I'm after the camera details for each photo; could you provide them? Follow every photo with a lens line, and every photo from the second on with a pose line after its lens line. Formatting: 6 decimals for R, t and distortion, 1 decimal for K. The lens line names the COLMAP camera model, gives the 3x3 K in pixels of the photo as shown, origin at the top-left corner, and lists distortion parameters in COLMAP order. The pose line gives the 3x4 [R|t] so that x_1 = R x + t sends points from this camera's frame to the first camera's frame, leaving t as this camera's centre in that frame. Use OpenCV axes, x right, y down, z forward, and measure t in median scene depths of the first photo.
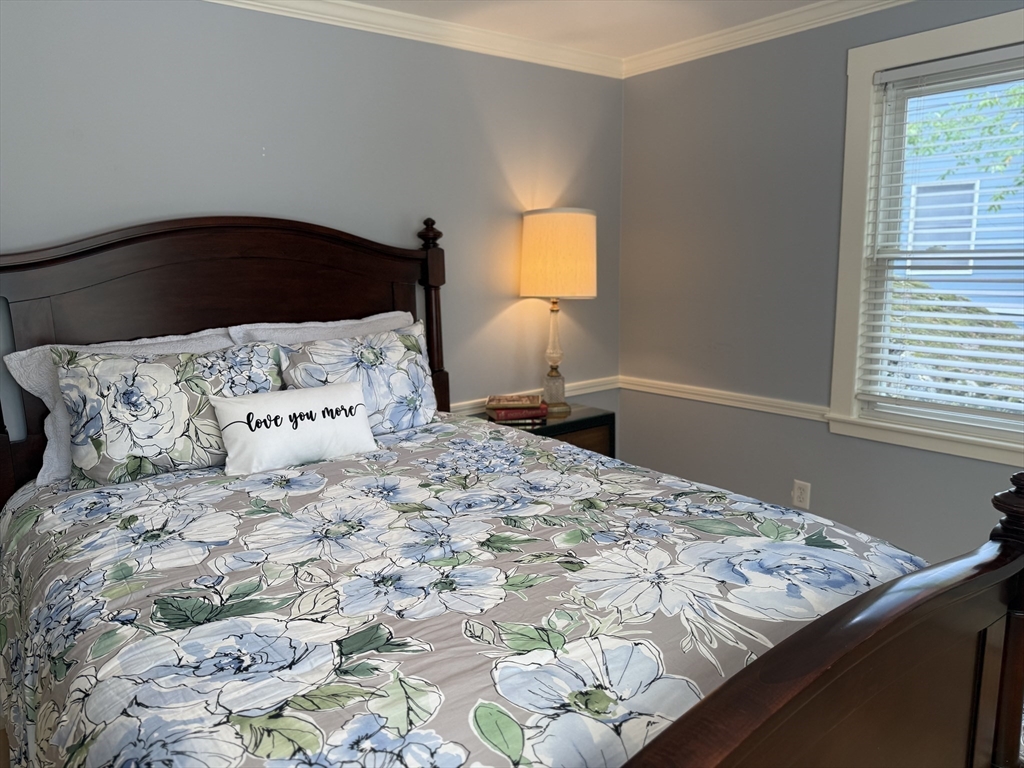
lens RADIAL K [[718.6, 0, 512.3], [0, 718.6, 379.1], [0, 0, 1]] dist [0.052662, -0.087420]
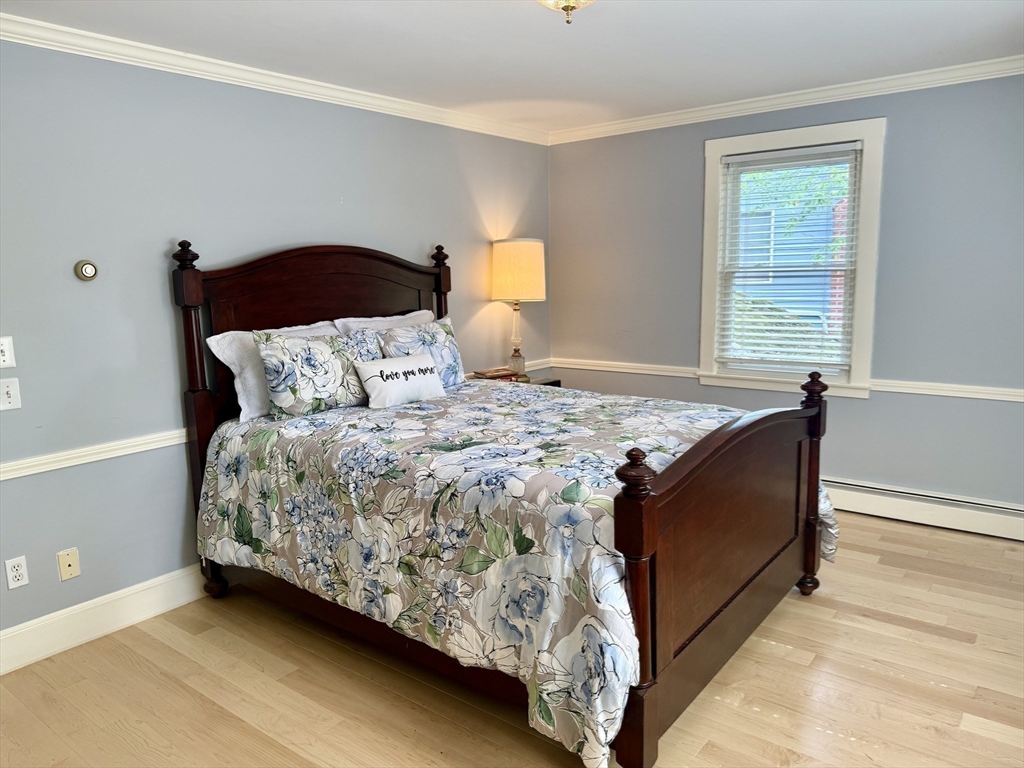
lens RADIAL K [[718.6, 0, 507.2], [0, 718.6, 393.0], [0, 0, 1]] dist [0.052662, -0.087420]
pose [[0.975852, -0.040313, 0.214679, -0.394632], [0.040631, 0.999170, 0.002935, 0.094032], [-0.214619, 0.005859, 0.976680, -0.558307]]
